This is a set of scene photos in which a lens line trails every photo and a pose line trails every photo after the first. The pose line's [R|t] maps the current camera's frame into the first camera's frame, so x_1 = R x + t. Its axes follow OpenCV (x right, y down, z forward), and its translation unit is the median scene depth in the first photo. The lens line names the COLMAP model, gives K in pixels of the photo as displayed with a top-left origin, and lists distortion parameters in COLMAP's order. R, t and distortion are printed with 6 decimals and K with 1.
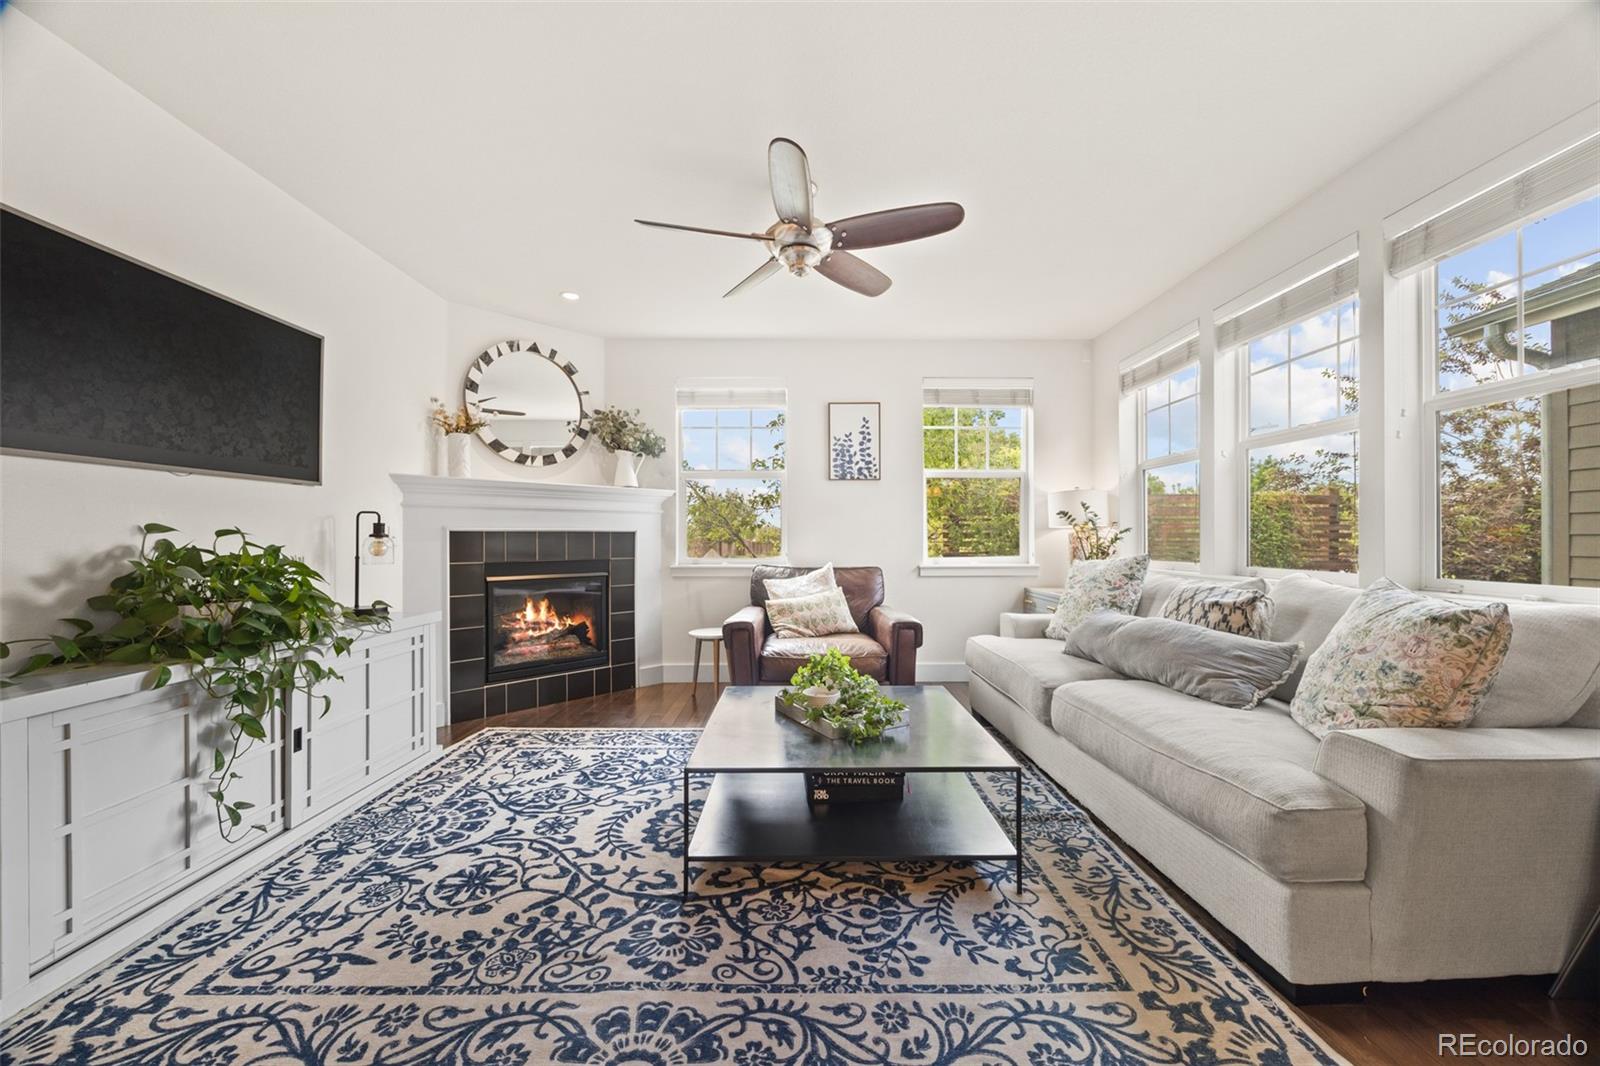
lens RADIAL K [[610.3, 0, 804.2], [0, 610.3, 531.0], [0, 0, 1]] dist [-0.002018, -0.000064]
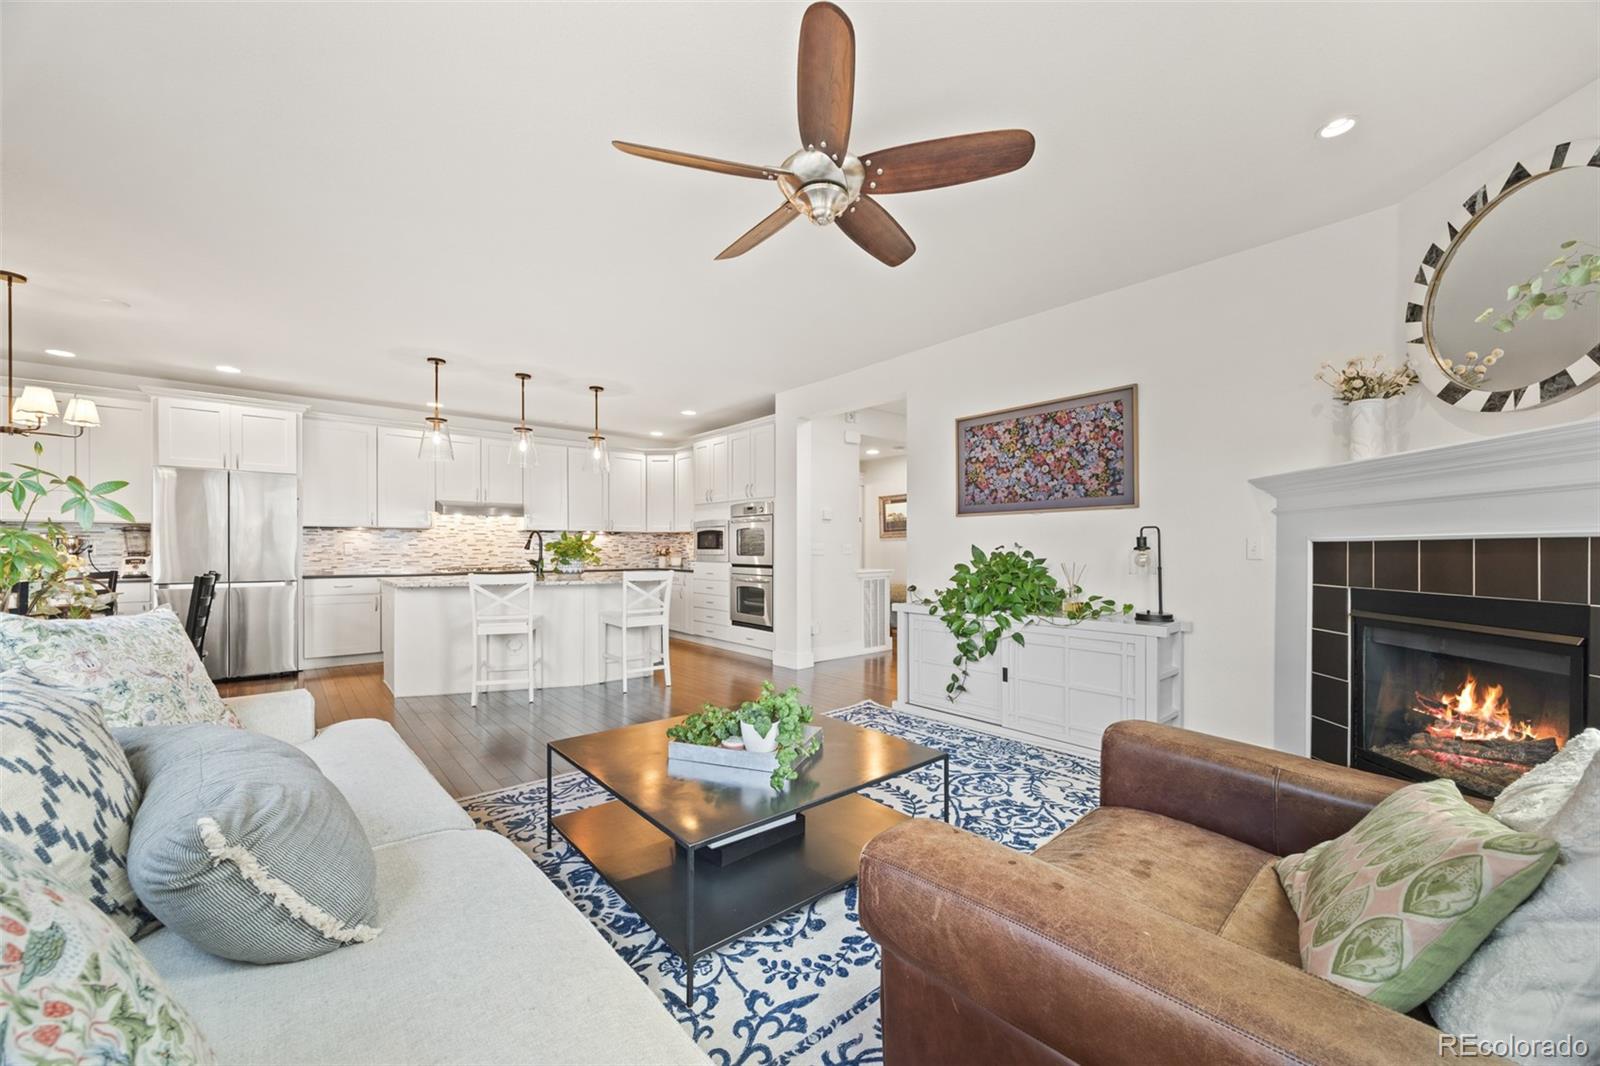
lens RADIAL K [[610.3, 0, 801.1], [0, 610.3, 547.6], [0, 0, 1]] dist [-0.002018, -0.000064]
pose [[-0.764995, 0.001502, -0.644035, 0.504889], [0.009159, 0.999922, -0.008547, 0.010494], [0.643971, -0.012437, -0.764949, 1.517753]]
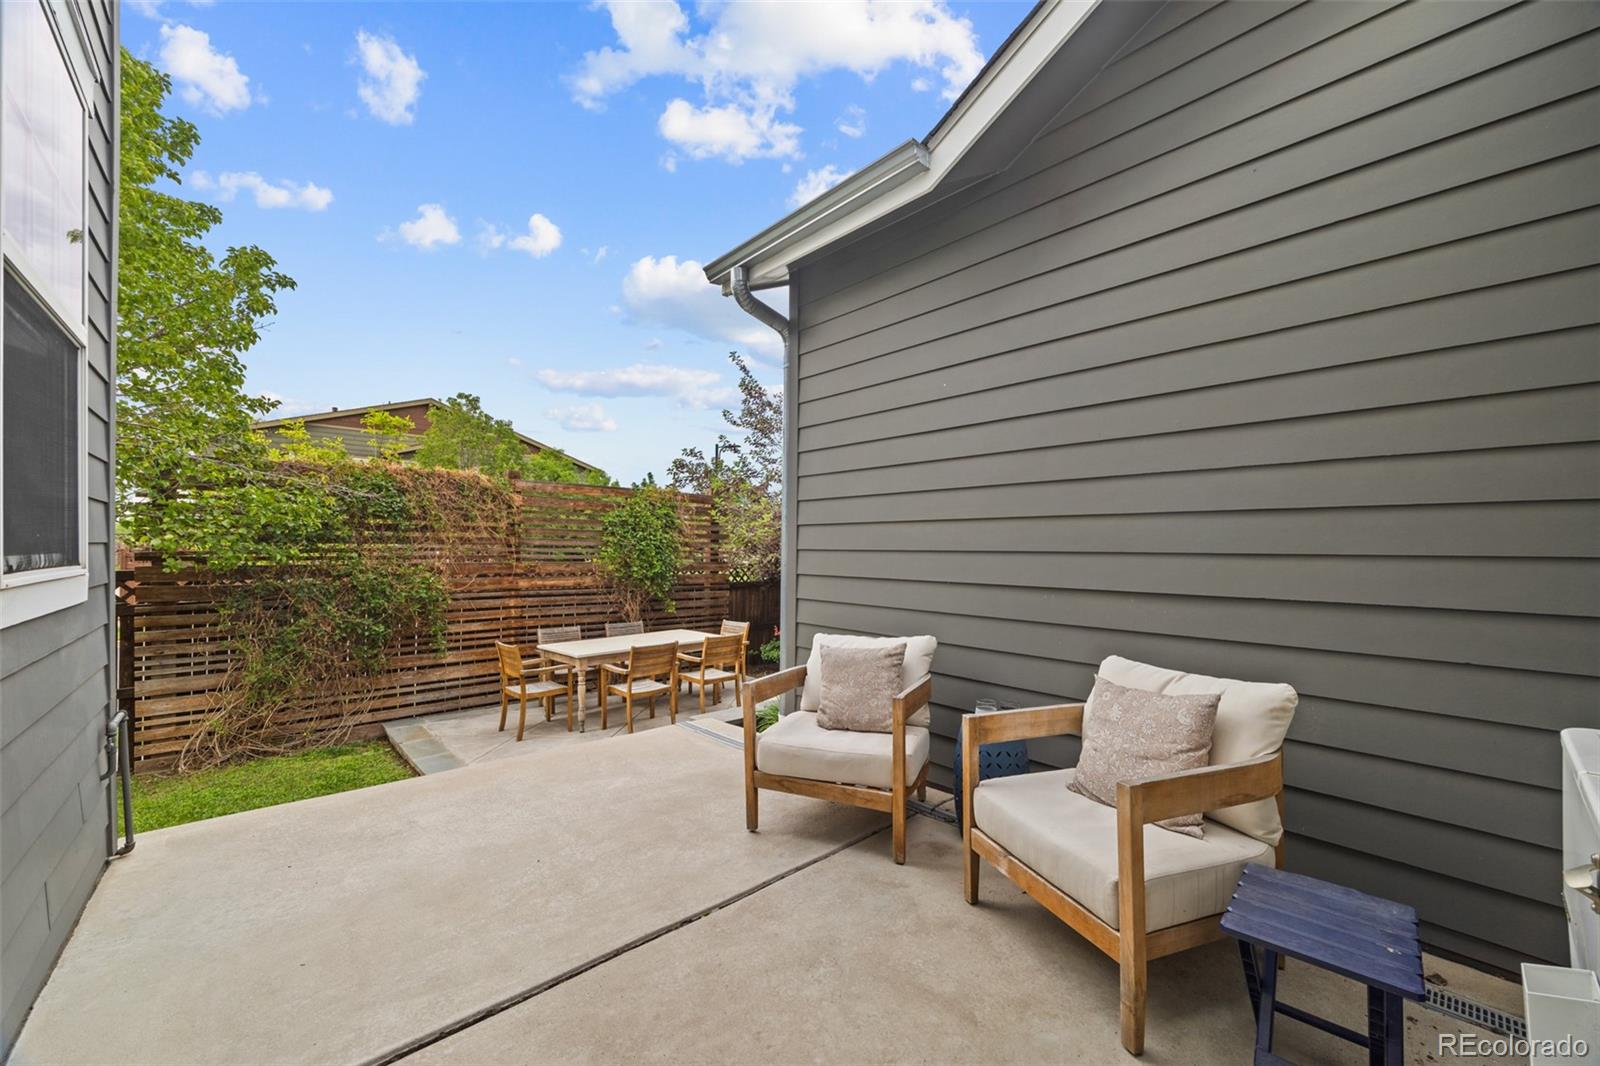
lens RADIAL K [[610.3, 0, 808.3], [0, 610.3, 548.1], [0, 0, 1]] dist [-0.002018, -0.000064]
pose [[0.743784, 0.006685, 0.668386, 1.001744], [-0.016387, 0.999832, 0.008235, 0.051366], [-0.668219, -0.017078, 0.743769, 0.484206]]
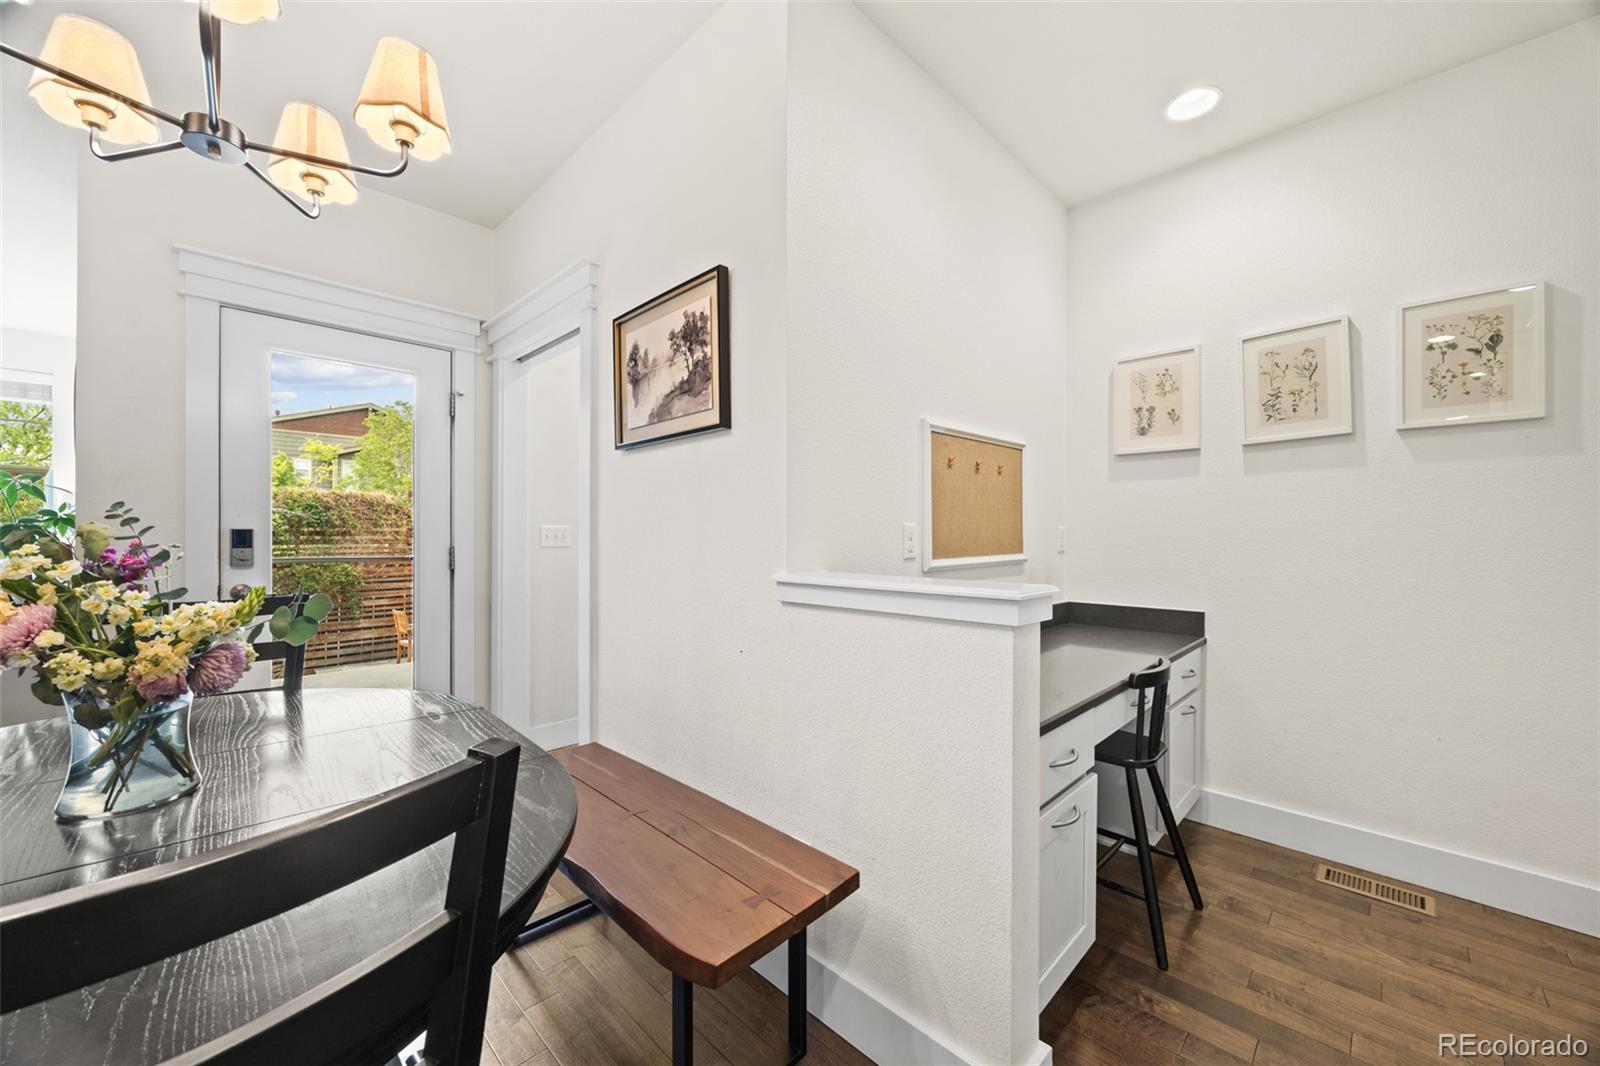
lens RADIAL K [[610.3, 0, 814.7], [0, 610.3, 533.0], [0, 0, 1]] dist [-0.002018, -0.000064]
pose [[0.701939, 0.005907, 0.712213, 0.900390], [-0.012305, 0.999917, 0.003835, -0.023081], [-0.712131, -0.011455, 0.701953, -0.917227]]
